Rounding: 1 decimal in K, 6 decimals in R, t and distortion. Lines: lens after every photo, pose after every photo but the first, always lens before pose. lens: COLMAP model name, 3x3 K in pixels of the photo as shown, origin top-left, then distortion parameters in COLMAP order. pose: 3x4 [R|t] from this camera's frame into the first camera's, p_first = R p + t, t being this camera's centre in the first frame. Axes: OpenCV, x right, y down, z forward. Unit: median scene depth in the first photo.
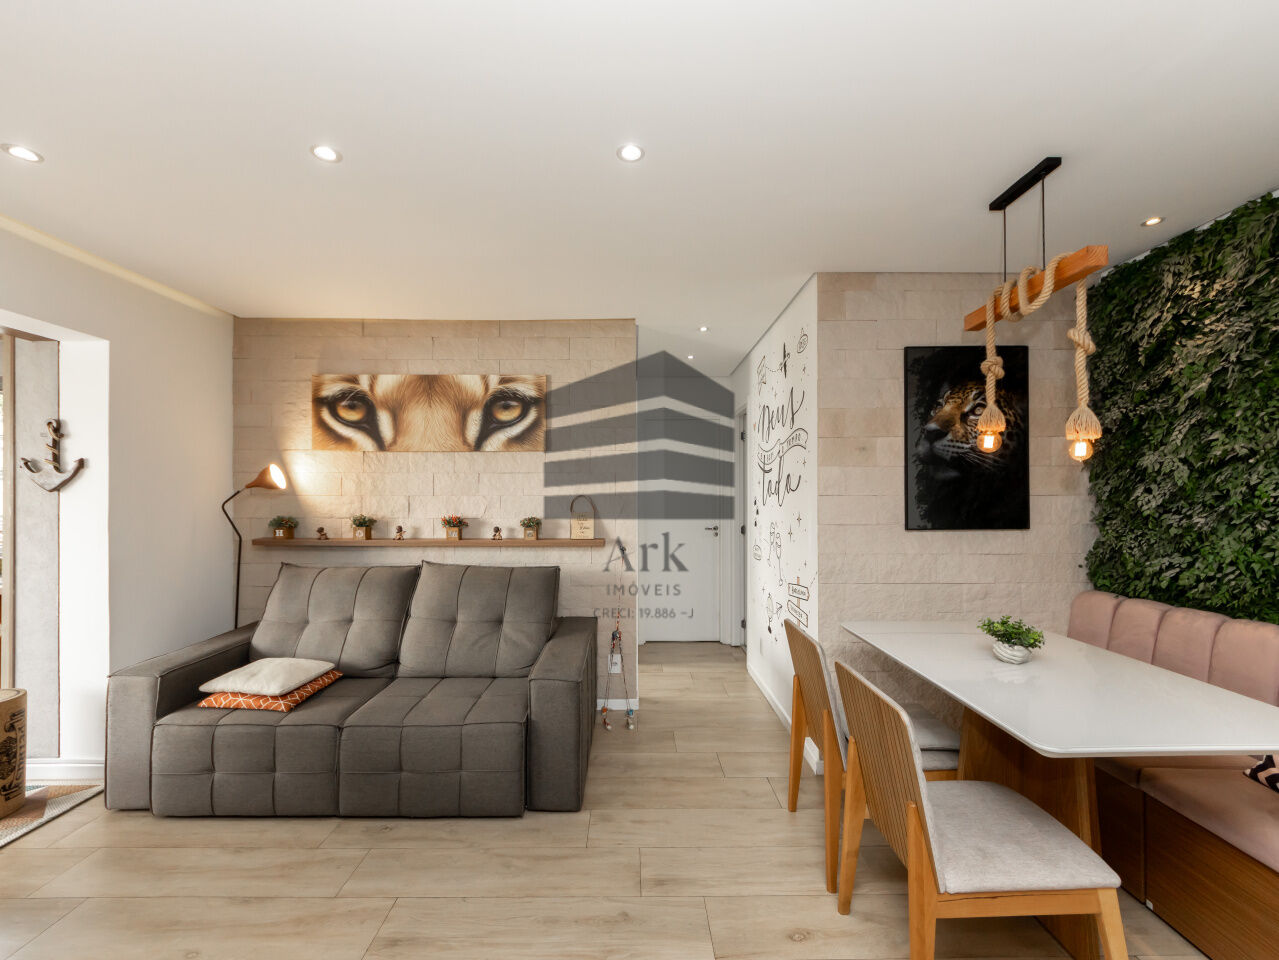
lens RADIAL K [[535.3, 0, 634.8], [0, 535.3, 492.6], [0, 0, 1]] dist [-0.010379, -0.000728]
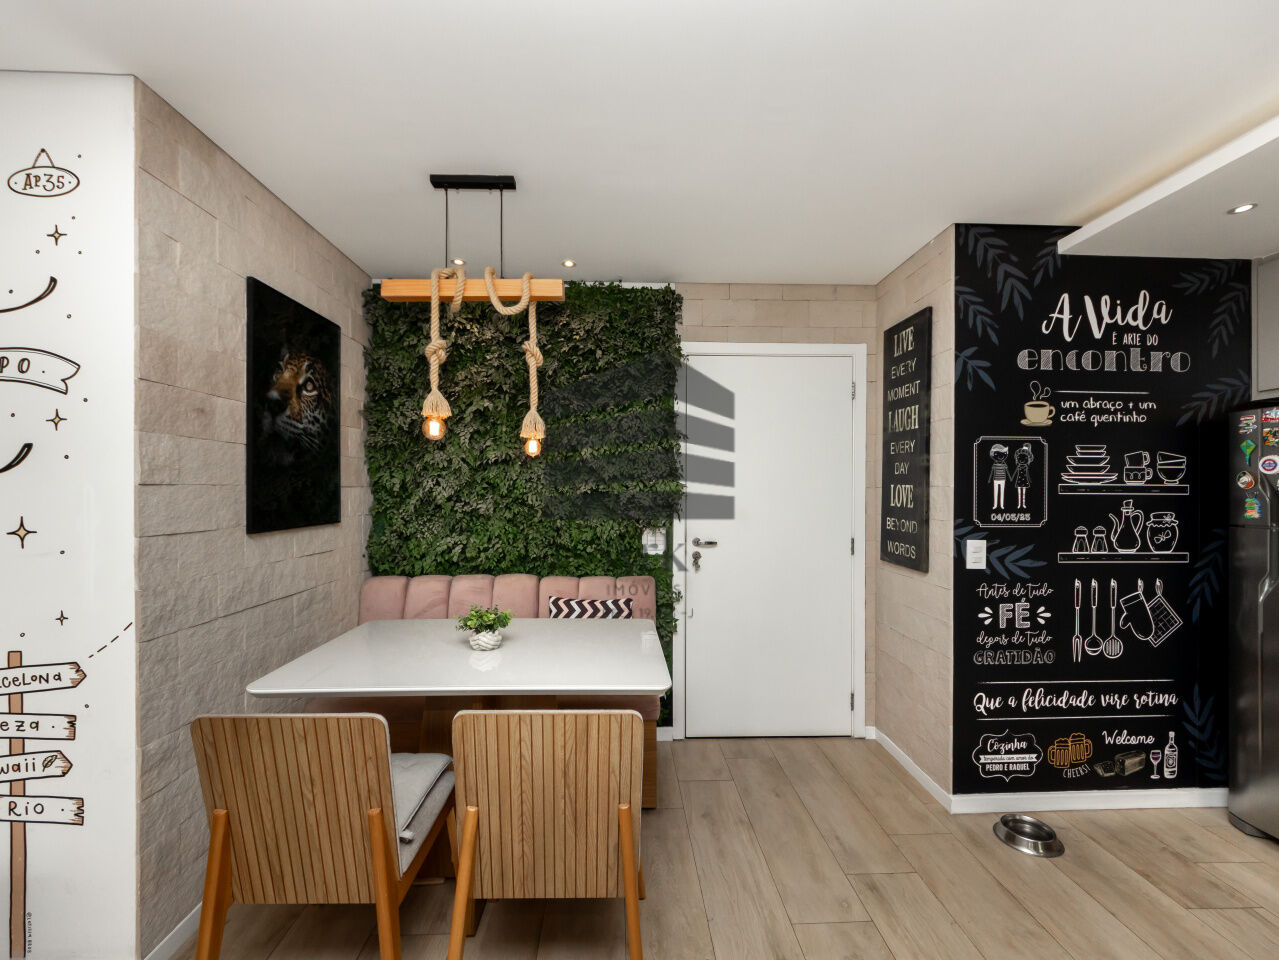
lens RADIAL K [[544.1, 0, 643.1], [0, 544.1, 490.9], [0, 0, 1]] dist [-0.007287, -0.000566]
pose [[-0.035569, -0.000981, 0.999367, -0.231378], [-0.005586, 0.999984, 0.000782, 0.009057], [-0.999352, -0.005554, -0.035574, 0.501683]]
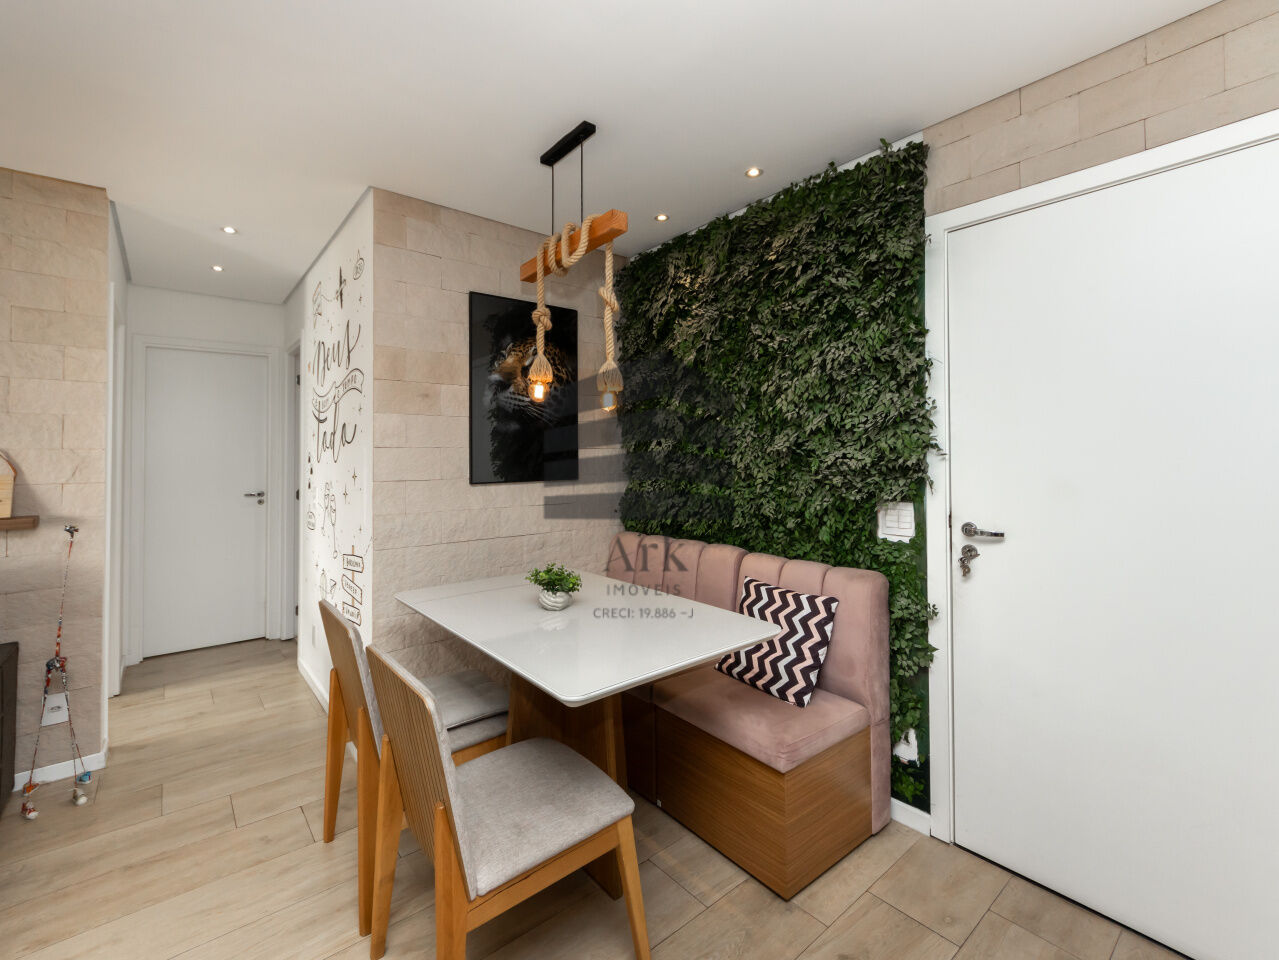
lens RADIAL K [[560.6, 0, 604.2], [0, 560.6, 447.7], [0, 0, 1]] dist [-0.001747, -0.000221]
pose [[0.791532, 0.005473, 0.611104, 0.088040], [0.002625, 0.999920, -0.012355, 0.018194], [-0.611123, 0.011384, 0.791454, 0.068054]]
